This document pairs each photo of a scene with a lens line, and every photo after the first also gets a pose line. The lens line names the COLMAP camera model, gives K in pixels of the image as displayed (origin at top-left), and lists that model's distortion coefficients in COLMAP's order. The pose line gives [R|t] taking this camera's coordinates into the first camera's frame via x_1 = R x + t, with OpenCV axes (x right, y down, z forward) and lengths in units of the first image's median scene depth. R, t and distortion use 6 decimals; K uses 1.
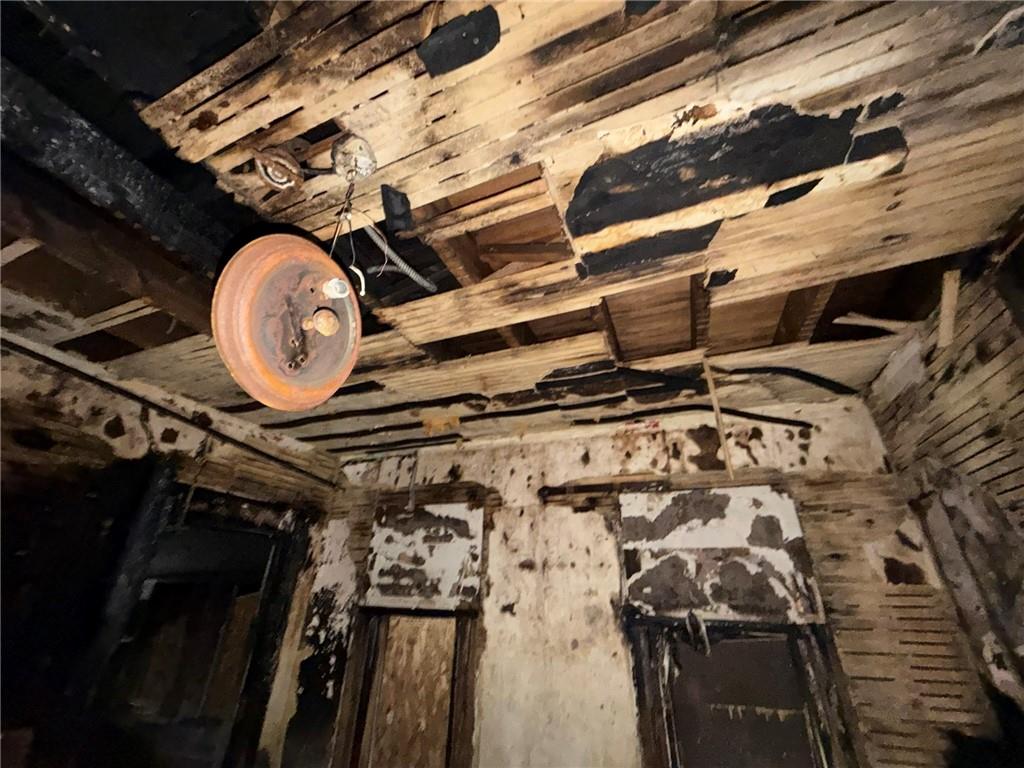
lens RADIAL K [[407.5, 0, 509.5], [0, 407.5, 383.7], [0, 0, 1]] dist [-0.000831, 0.000168]
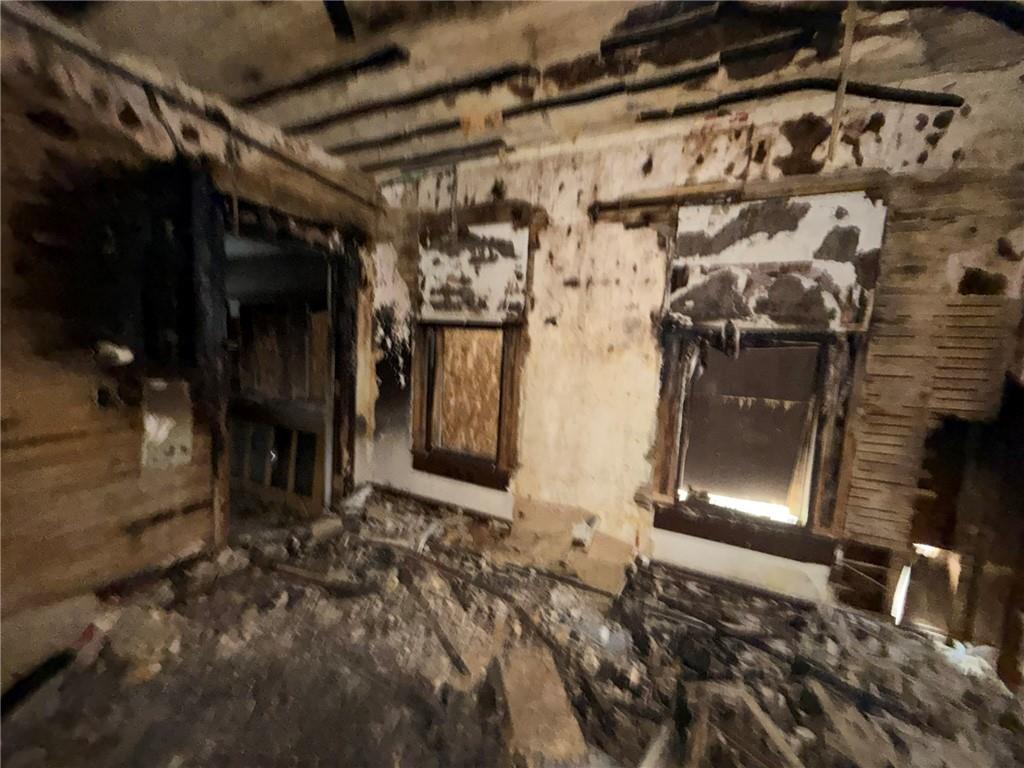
lens RADIAL K [[407.5, 0, 509.5], [0, 407.5, 383.7], [0, 0, 1]] dist [-0.000831, 0.000168]
pose [[0.995243, 0.042003, -0.087907, -0.010231], [0.012116, 0.841929, 0.539452, 0.102690], [0.096670, -0.537950, 0.837415, -0.003936]]
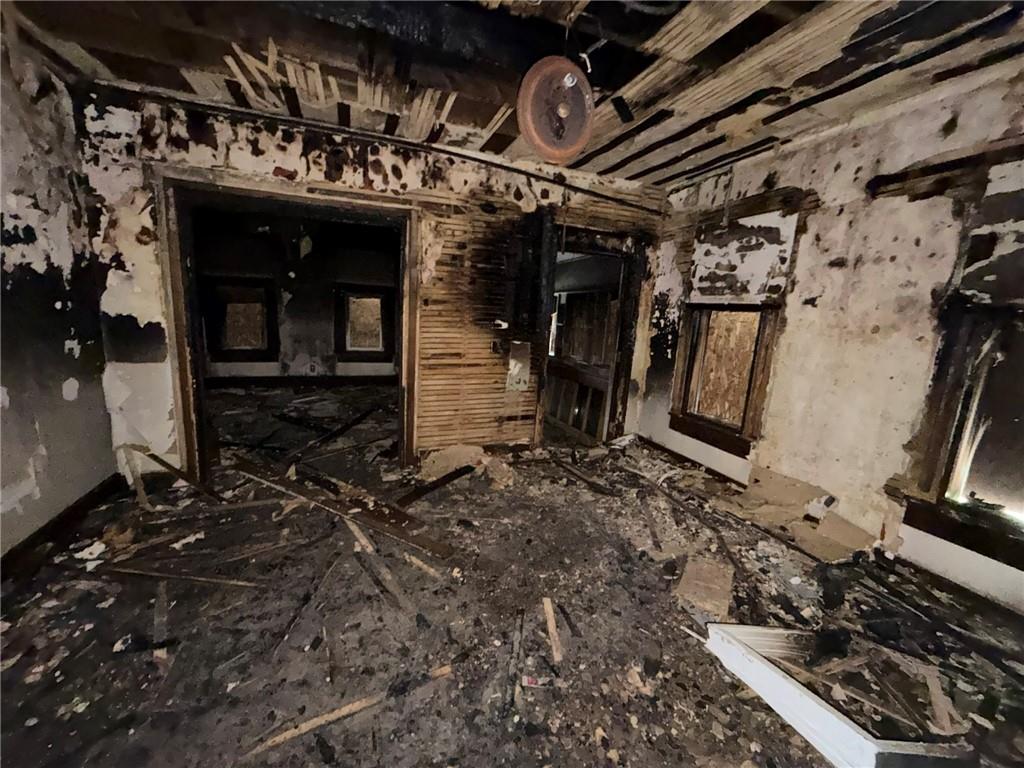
lens RADIAL K [[407.5, 0, 509.5], [0, 407.5, 383.7], [0, 0, 1]] dist [-0.000831, 0.000168]
pose [[0.673248, 0.151073, -0.723819, 0.264730], [0.294248, 0.843318, 0.449704, 0.000912], [0.678348, -0.515744, 0.523309, -0.235946]]
